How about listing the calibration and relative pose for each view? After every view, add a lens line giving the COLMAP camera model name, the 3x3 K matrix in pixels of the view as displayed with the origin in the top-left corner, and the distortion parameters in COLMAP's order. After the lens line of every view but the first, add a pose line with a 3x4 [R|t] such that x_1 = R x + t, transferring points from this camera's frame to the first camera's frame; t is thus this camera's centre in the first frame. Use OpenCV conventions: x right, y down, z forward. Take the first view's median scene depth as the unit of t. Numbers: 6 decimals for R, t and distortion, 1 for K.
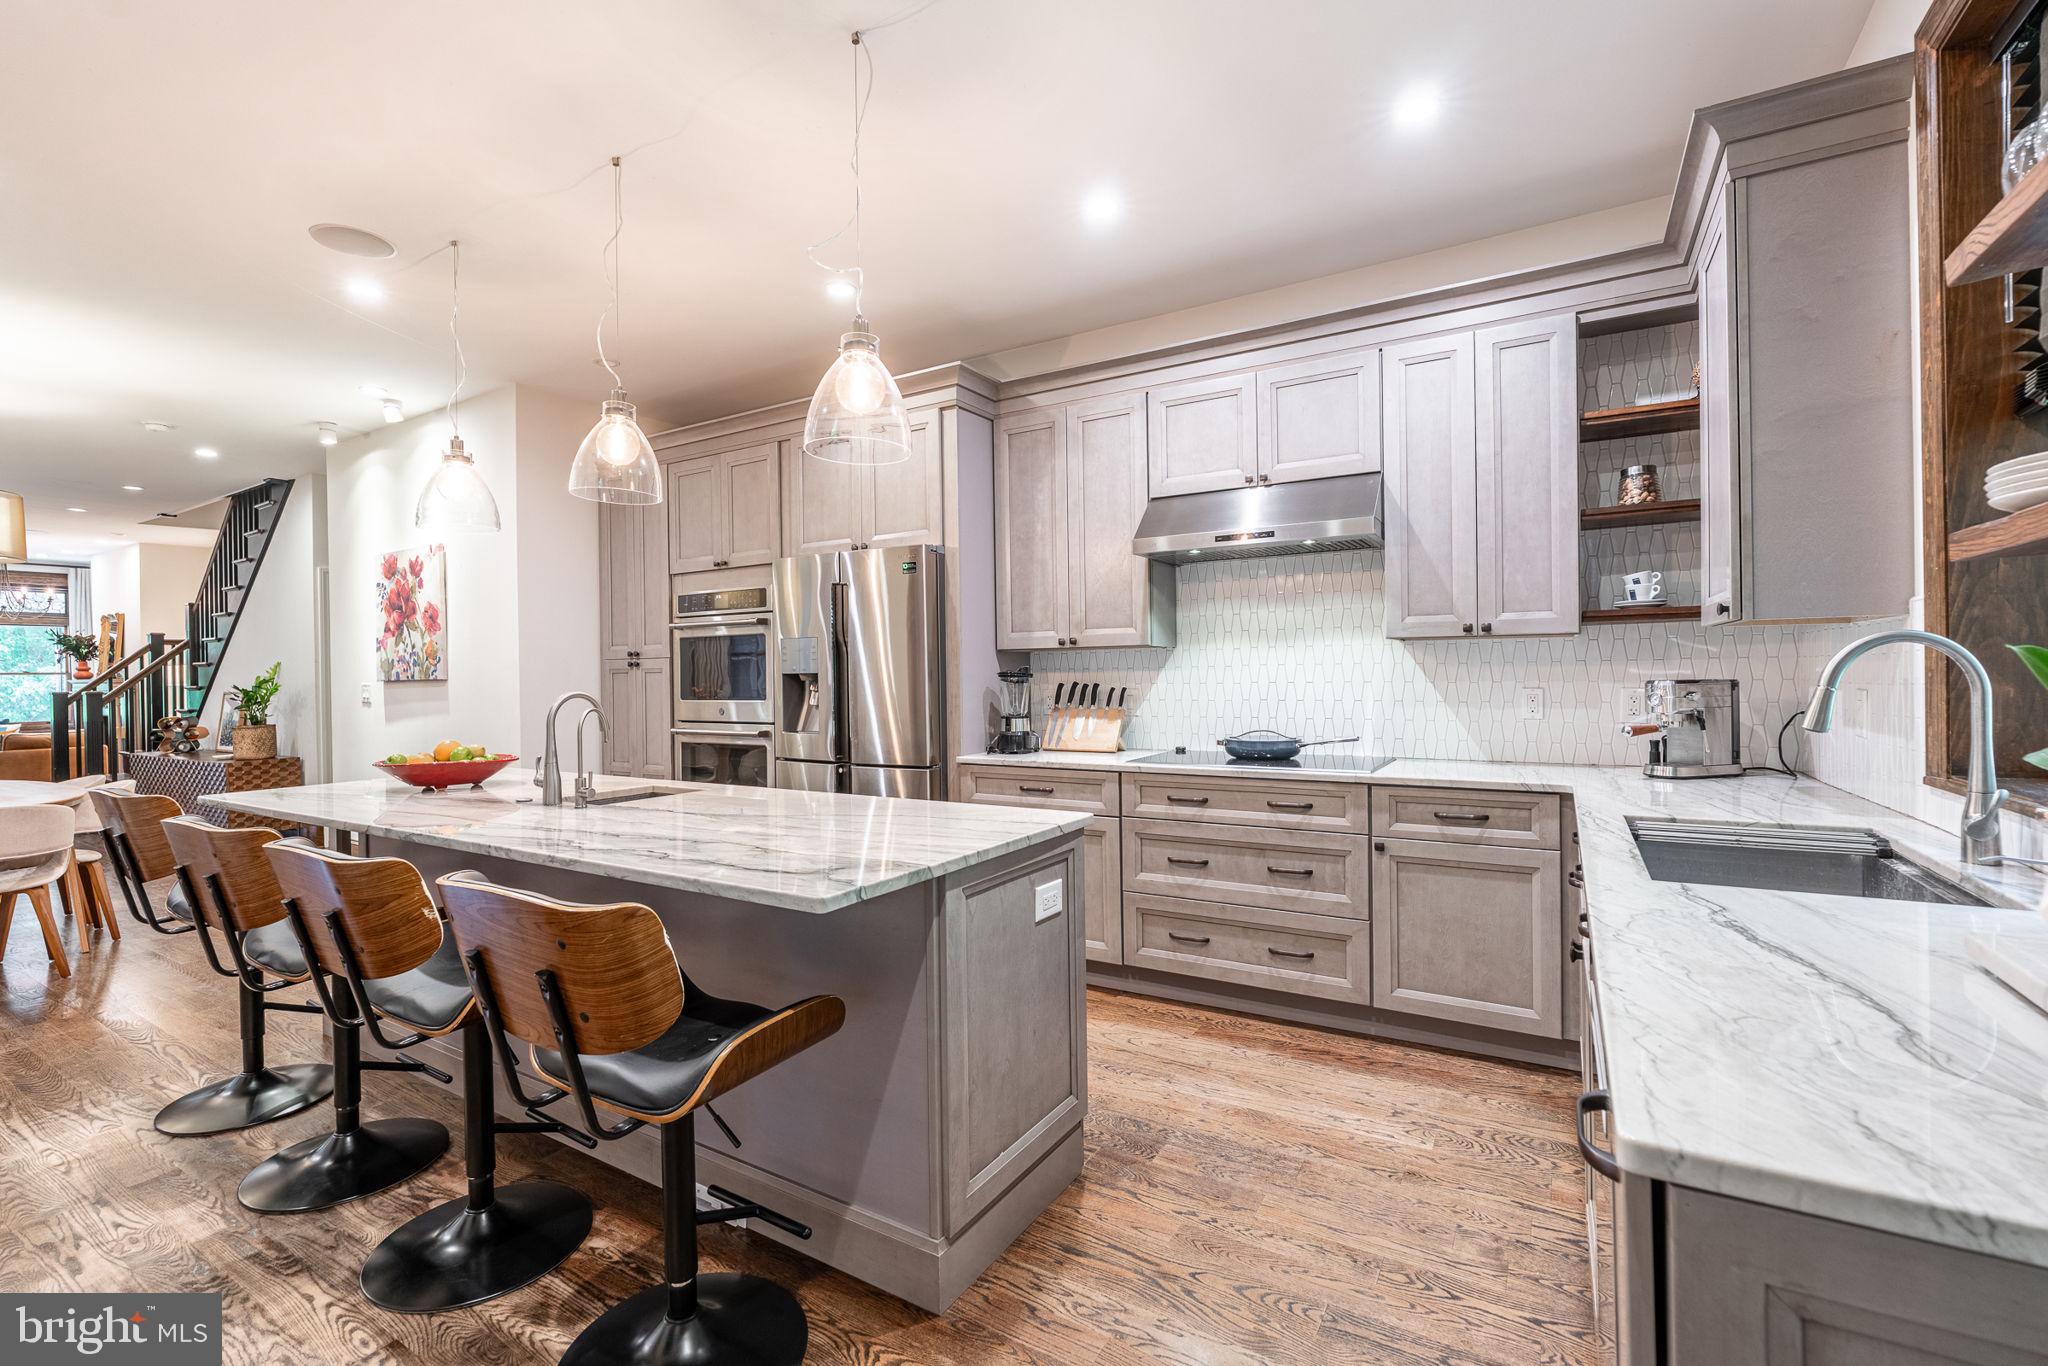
lens RADIAL K [[895.0, 0, 1022.8], [0, 895.0, 687.3], [0, 0, 1]] dist [-0.013702, 0.000162]
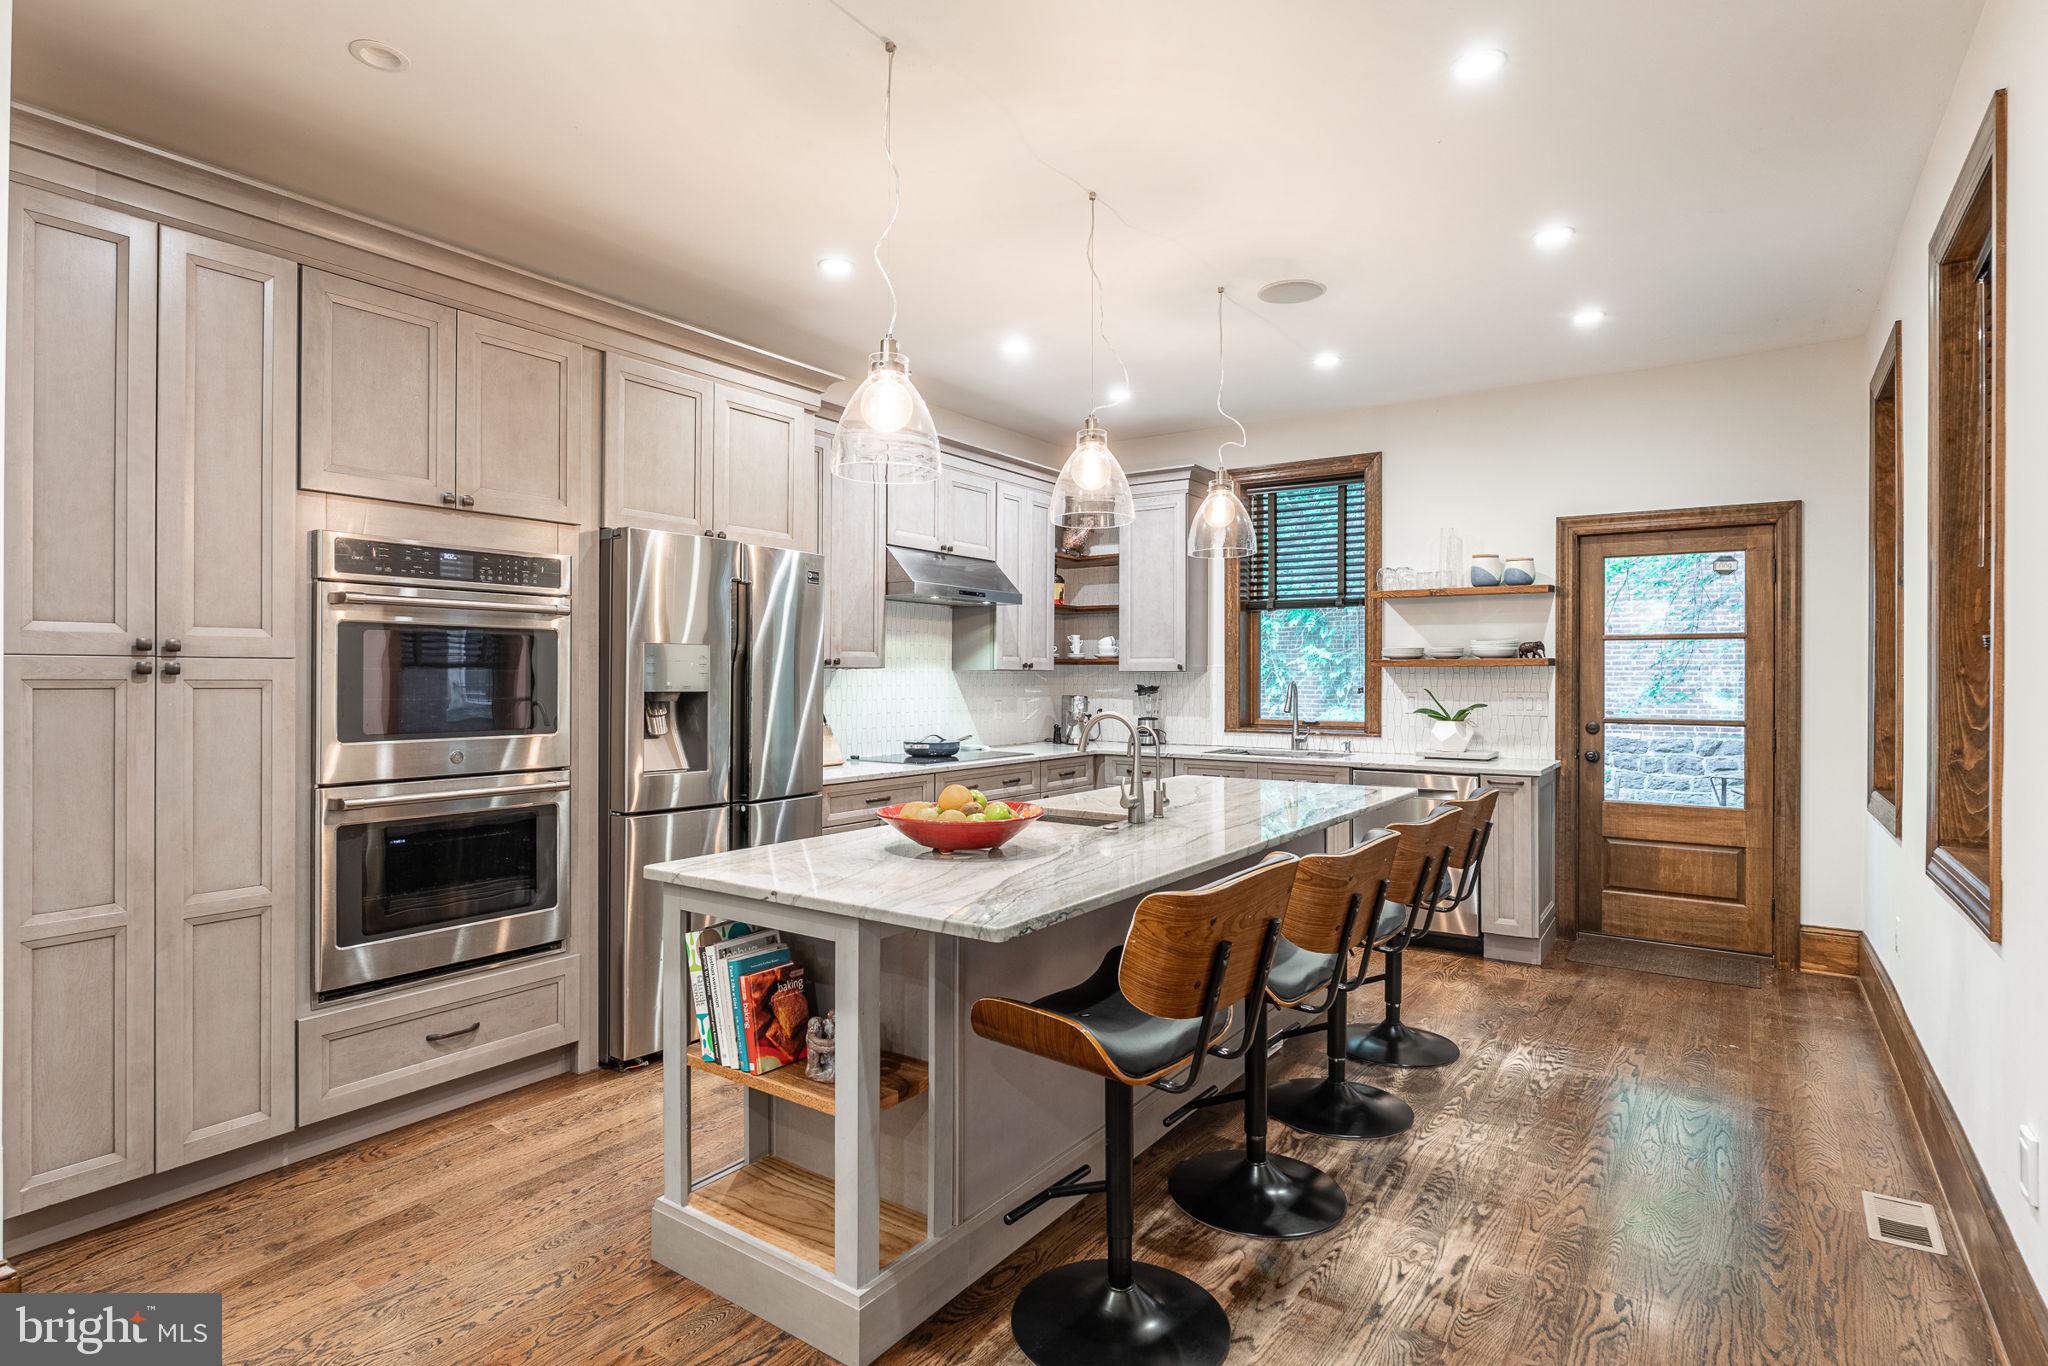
lens RADIAL K [[1035.9, 0, 1027.1], [0, 1035.9, 679.5], [0, 0, 1]] dist [-0.001299, -0.000132]
pose [[0.063811, 0.009345, 0.997918, -1.240346], [0.008063, 0.999919, -0.009879, -0.017899], [-0.997929, 0.008677, 0.063730, 0.752031]]
